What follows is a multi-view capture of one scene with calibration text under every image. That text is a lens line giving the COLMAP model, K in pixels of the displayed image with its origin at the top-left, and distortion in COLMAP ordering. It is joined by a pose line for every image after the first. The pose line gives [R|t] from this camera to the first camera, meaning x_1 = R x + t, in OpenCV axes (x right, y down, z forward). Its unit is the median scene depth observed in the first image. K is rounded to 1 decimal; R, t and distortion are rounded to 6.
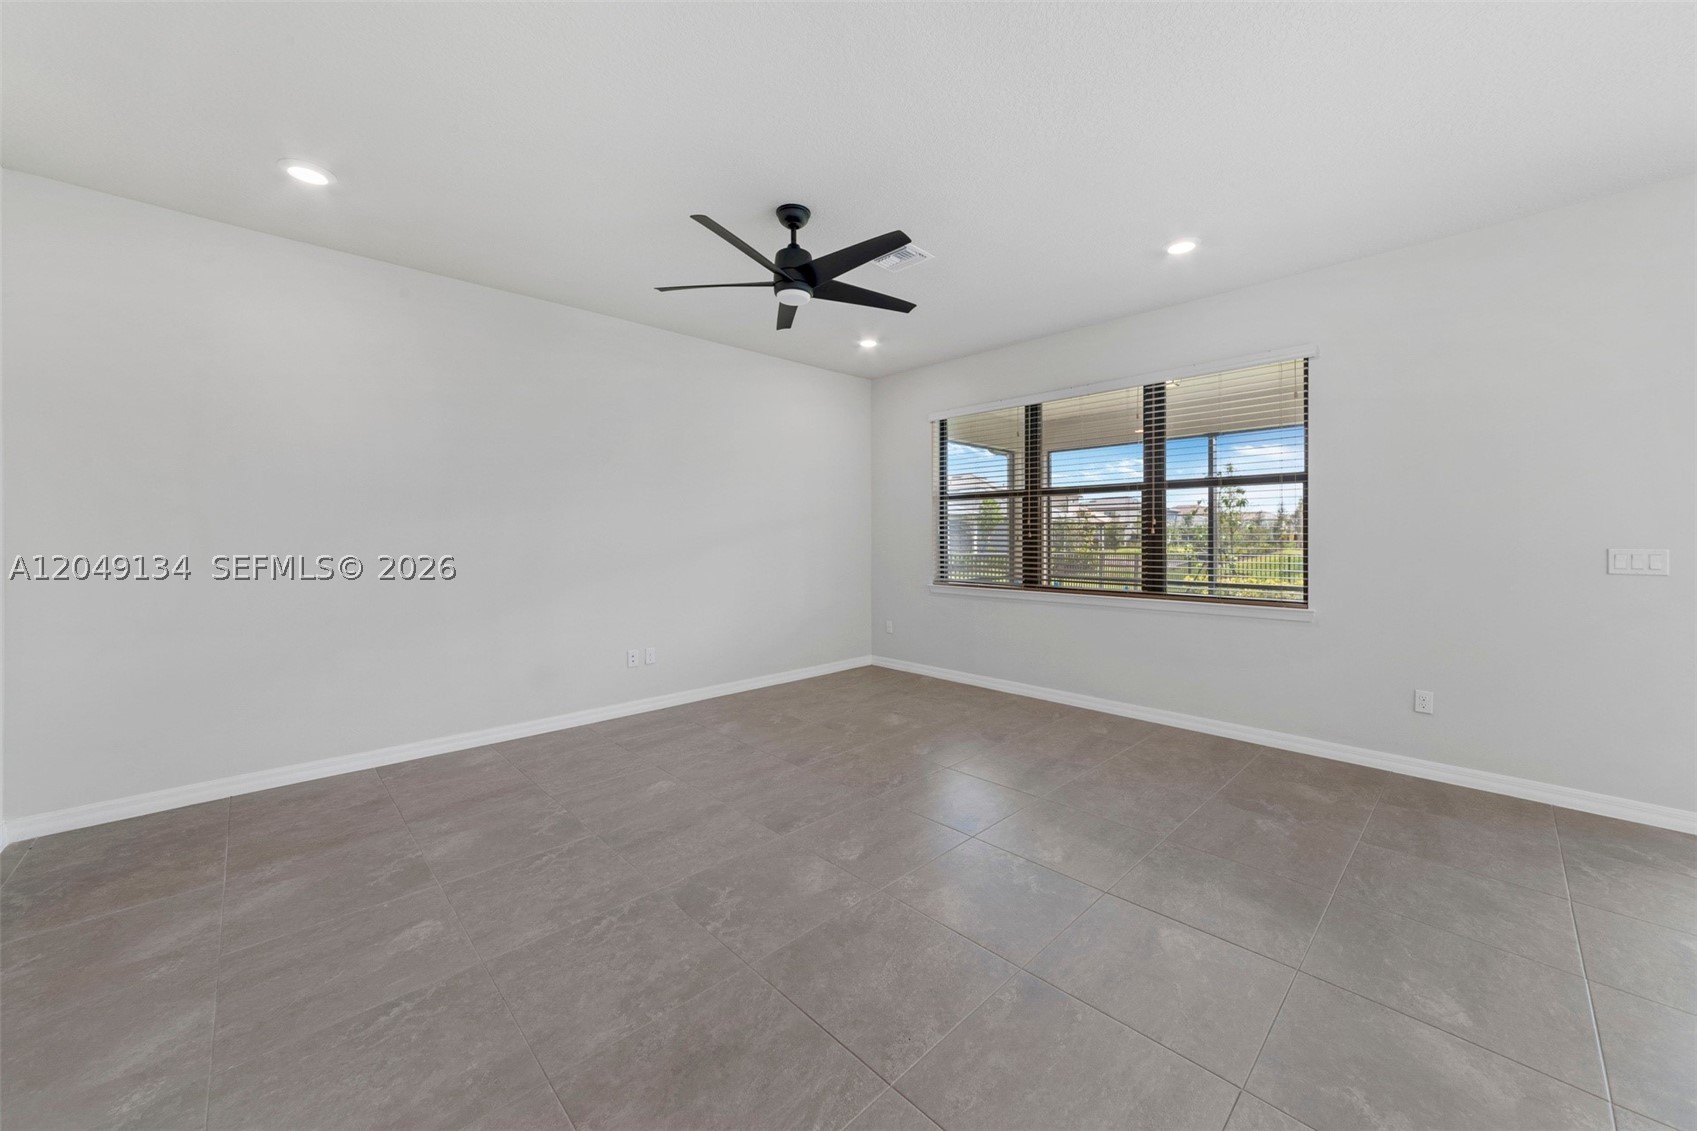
lens RADIAL K [[626.8, 0, 863.8], [0, 626.8, 557.8], [0, 0, 1]] dist [0.000132, 0.003711]
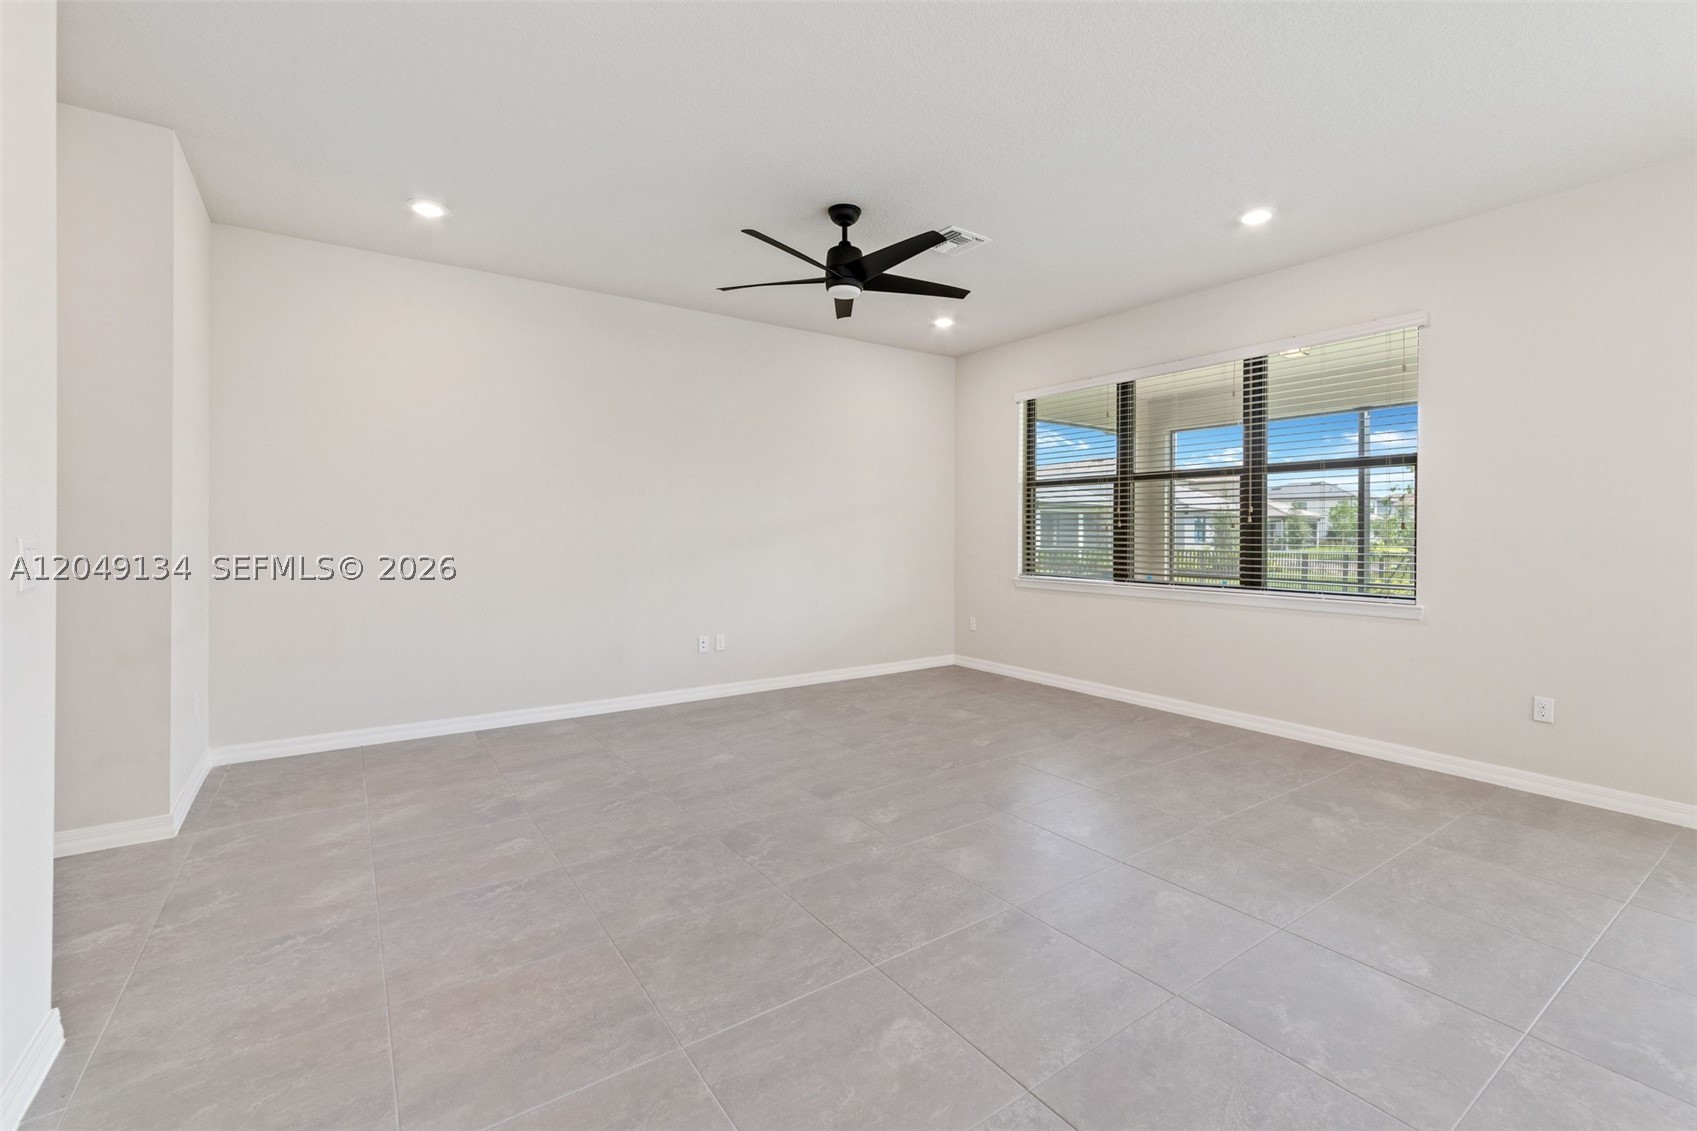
lens RADIAL K [[743.7, 0, 887.5], [0, 743.7, 562.1], [0, 0, 1]] dist [0.012875, -0.002845]
pose [[0.990217, 0.009169, -0.139233, 0.136008], [-0.008345, 0.999944, 0.006504, 0.024788], [0.139284, -0.005279, 0.990238, -0.220714]]
